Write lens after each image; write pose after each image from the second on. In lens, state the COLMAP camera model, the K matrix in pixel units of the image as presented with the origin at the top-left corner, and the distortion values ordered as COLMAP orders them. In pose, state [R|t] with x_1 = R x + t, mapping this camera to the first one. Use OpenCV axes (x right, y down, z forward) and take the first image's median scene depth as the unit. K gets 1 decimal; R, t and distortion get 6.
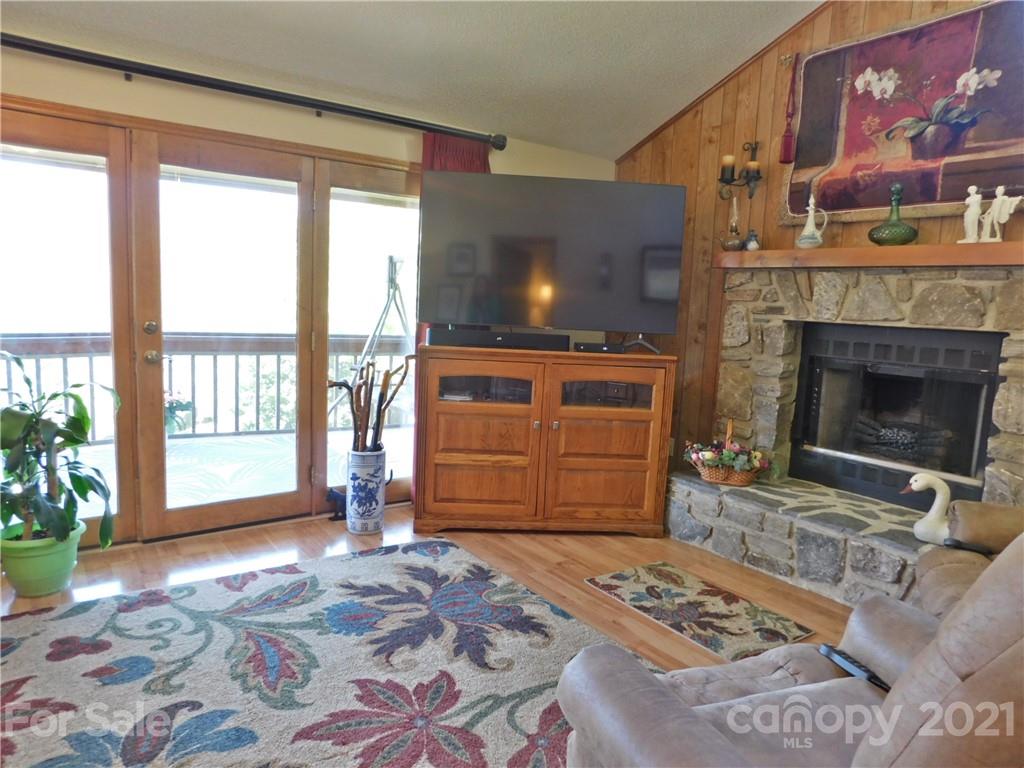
lens RADIAL K [[676.9, 0, 514.8], [0, 676.9, 384.6], [0, 0, 1]] dist [-0.055804, 0.051338]
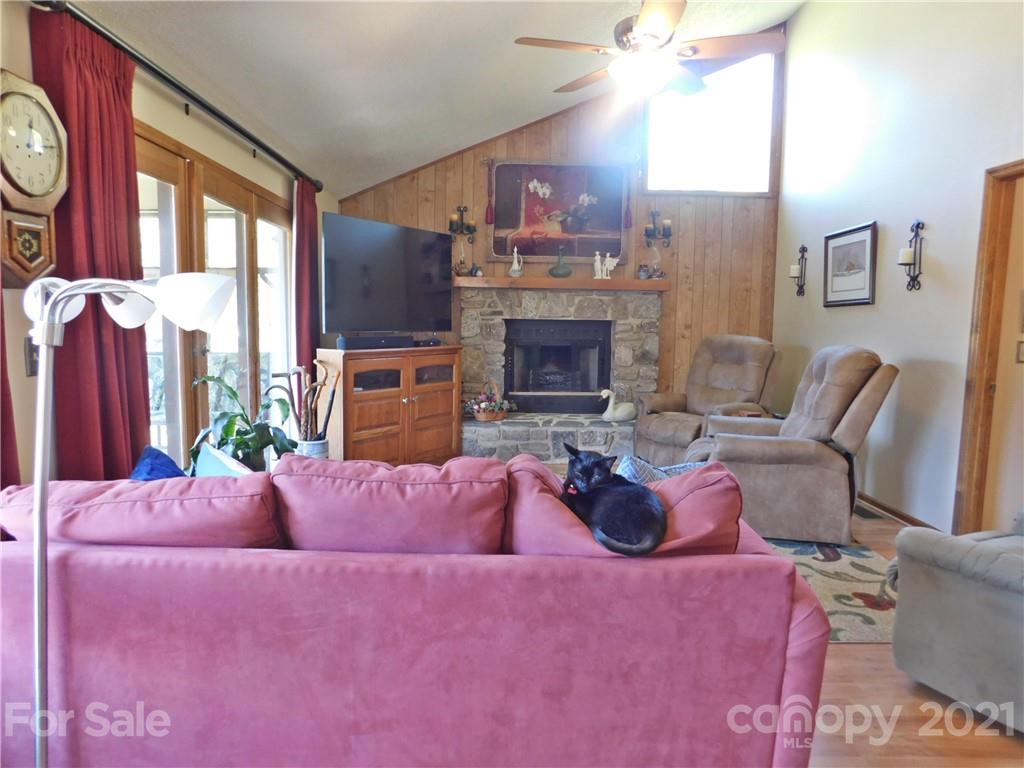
lens RADIAL K [[676.9, 0, 514.8], [0, 676.9, 384.6], [0, 0, 1]] dist [-0.055804, 0.051338]
pose [[0.578695, -0.118140, 0.806942, -1.016846], [0.111440, 0.991626, 0.065260, -0.042049], [-0.807894, 0.052160, 0.587015, -0.008385]]
